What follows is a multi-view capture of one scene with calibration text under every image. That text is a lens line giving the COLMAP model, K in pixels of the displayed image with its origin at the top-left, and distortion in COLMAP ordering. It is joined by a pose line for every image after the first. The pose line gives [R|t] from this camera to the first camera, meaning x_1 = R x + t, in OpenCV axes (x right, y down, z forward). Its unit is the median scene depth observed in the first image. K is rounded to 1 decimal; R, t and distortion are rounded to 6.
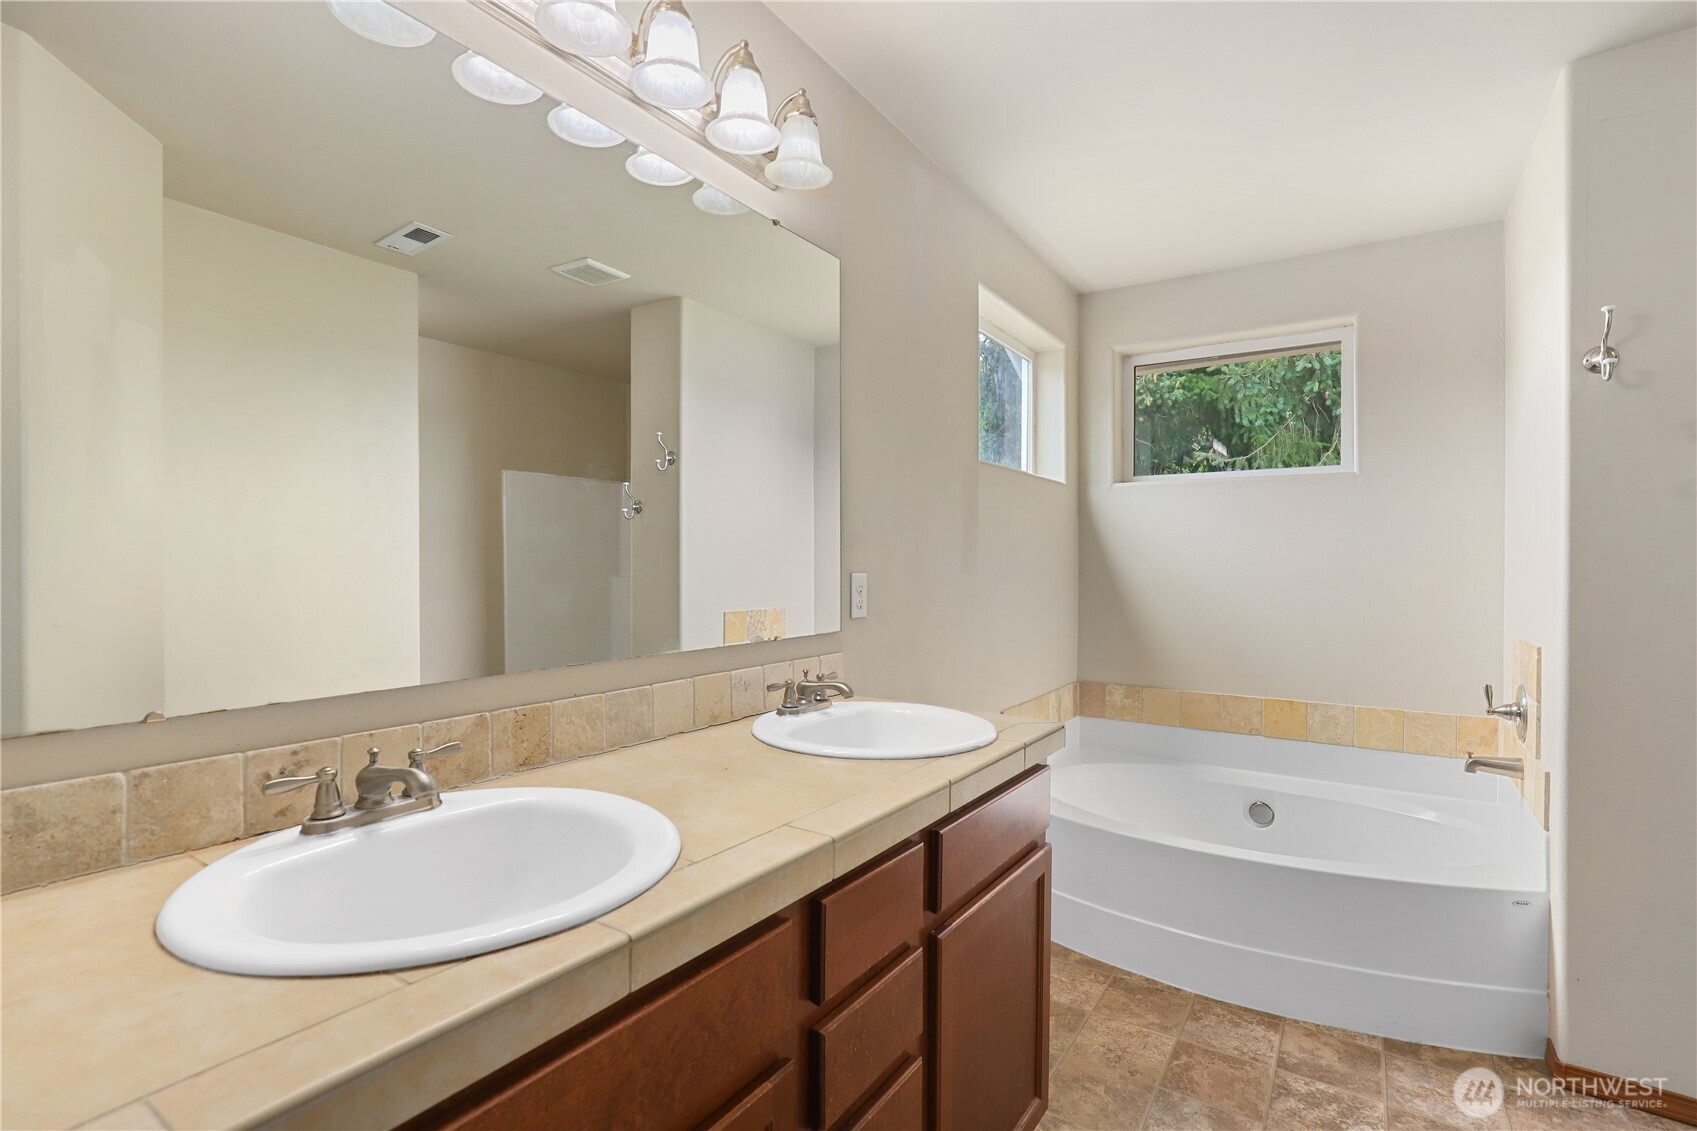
lens RADIAL K [[774.2, 0, 846.9], [0, 774.2, 575.7], [0, 0, 1]] dist [-0.020147, 0.000461]
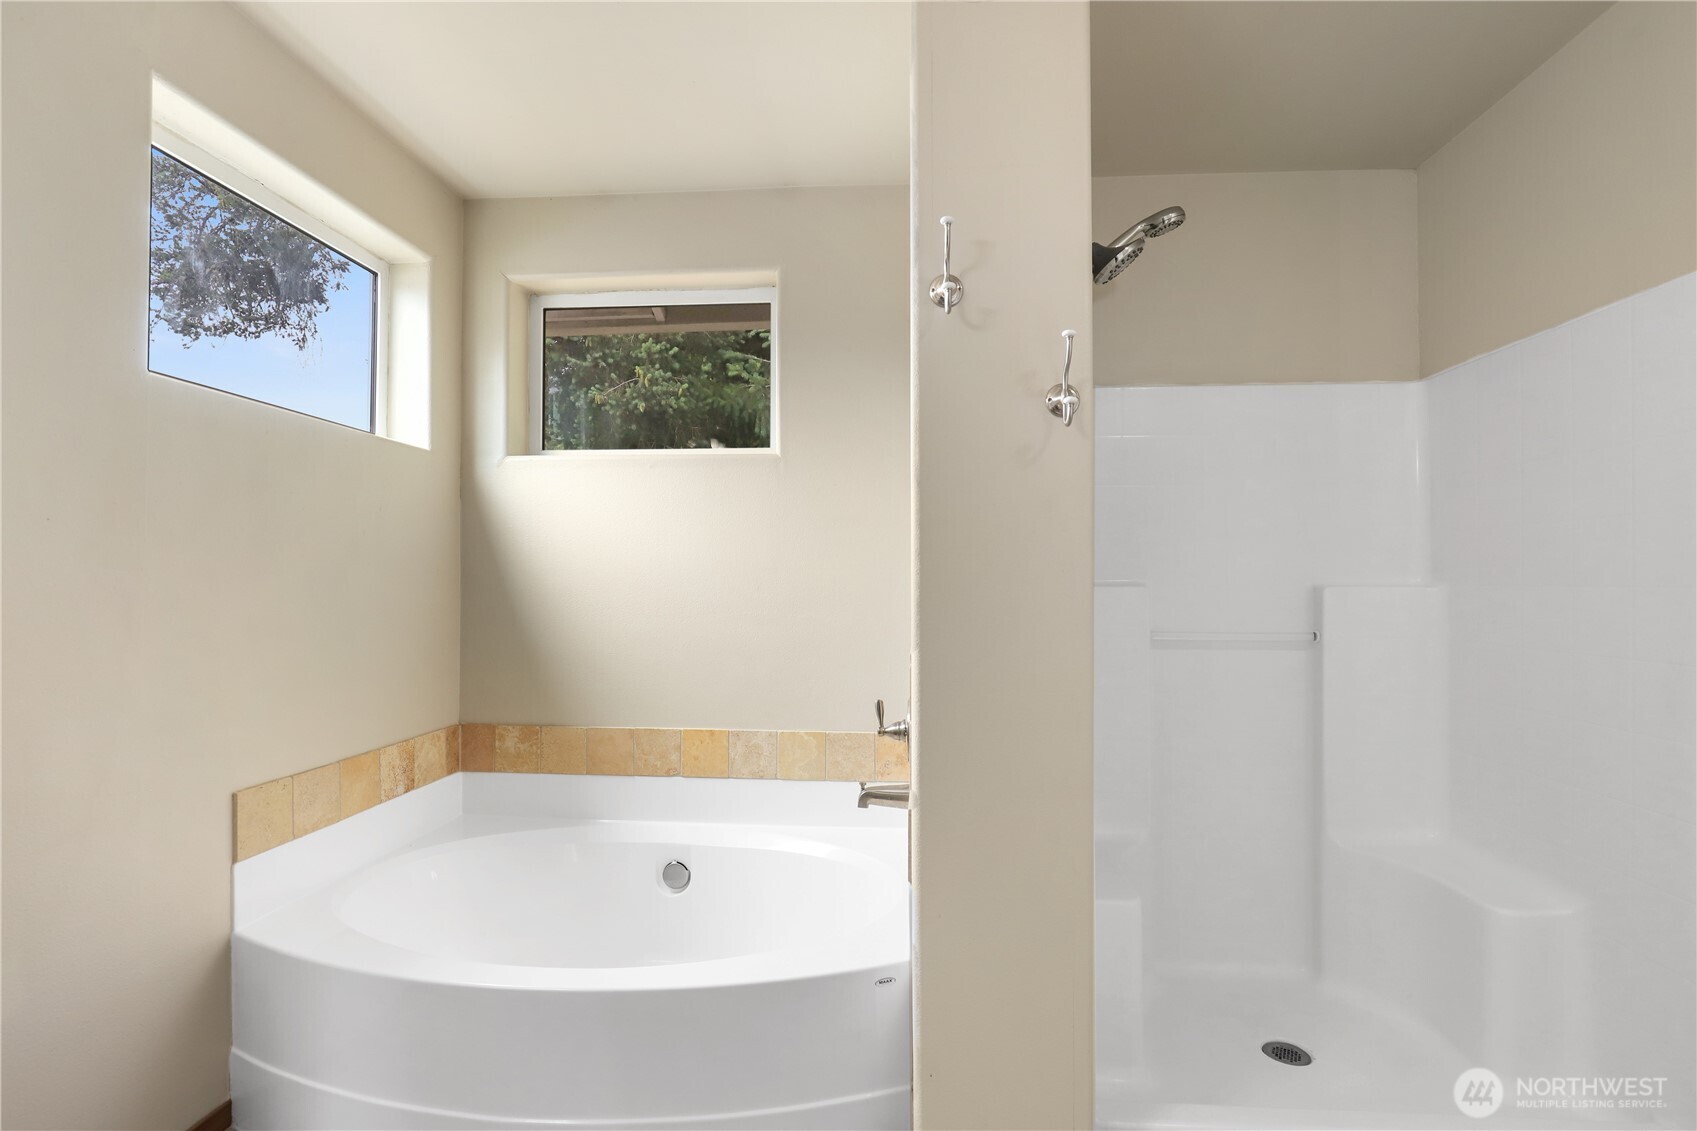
lens RADIAL K [[790.5, 0, 854.6], [0, 790.5, 585.9], [0, 0, 1]] dist [-0.023760, 0.001614]
pose [[0.868546, -0.002229, 0.495604, 0.296172], [0.008630, 0.999906, -0.010627, 0.019874], [-0.495534, 0.013507, 0.868483, 0.196514]]
